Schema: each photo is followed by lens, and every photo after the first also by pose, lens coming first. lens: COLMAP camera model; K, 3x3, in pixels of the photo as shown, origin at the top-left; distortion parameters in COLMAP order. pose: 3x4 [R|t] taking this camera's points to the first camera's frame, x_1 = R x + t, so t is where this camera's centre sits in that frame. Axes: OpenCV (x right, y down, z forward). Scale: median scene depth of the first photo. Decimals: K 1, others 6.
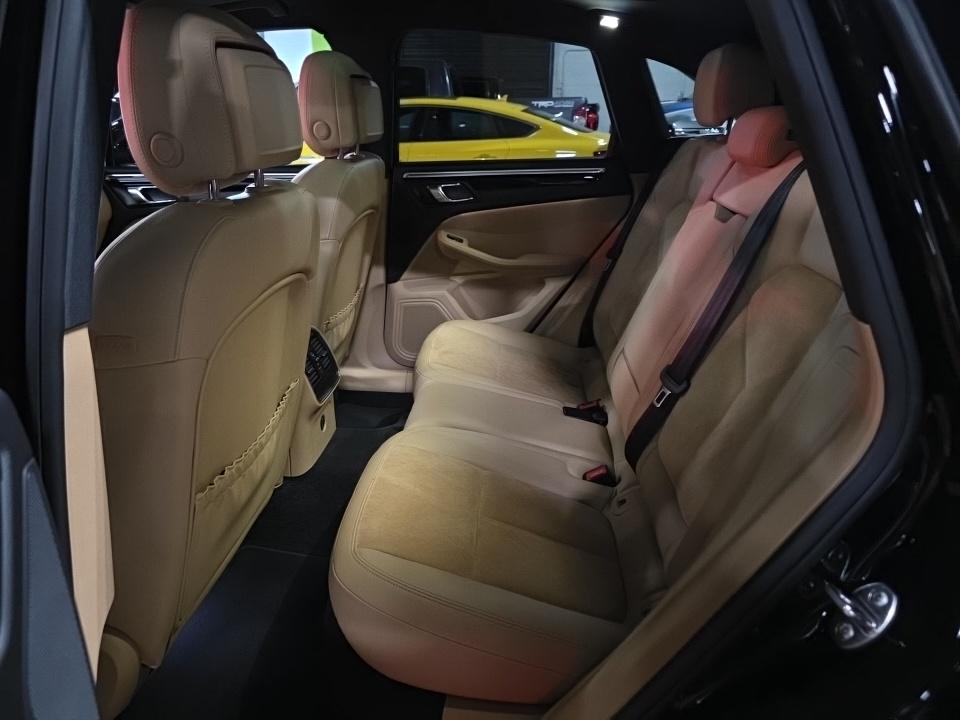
lens RADIAL K [[630.5, 0, 478.3], [0, 630.5, 353.6], [0, 0, 1]] dist [0.027244, -0.005655]
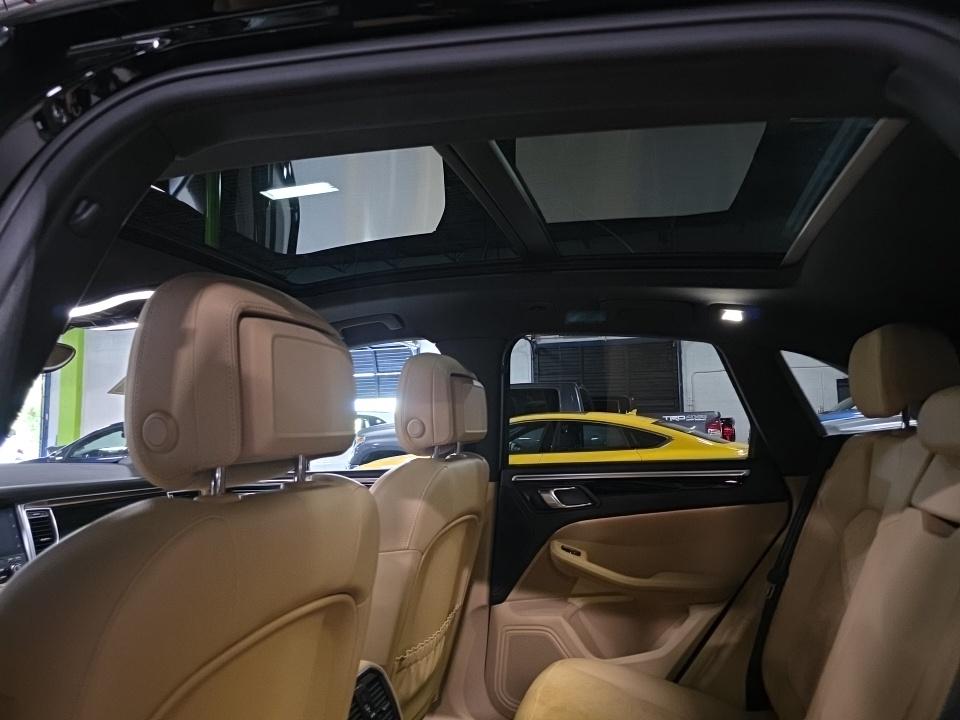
lens RADIAL K [[626.6, 0, 477.4], [0, 626.6, 364.2], [0, 0, 1]] dist [0.038046, -0.019787]
pose [[0.977964, -0.042317, -0.204442, 0.023344], [-0.054433, 0.893691, -0.445368, -0.023573], [0.201554, 0.446683, 0.871694, 0.128522]]
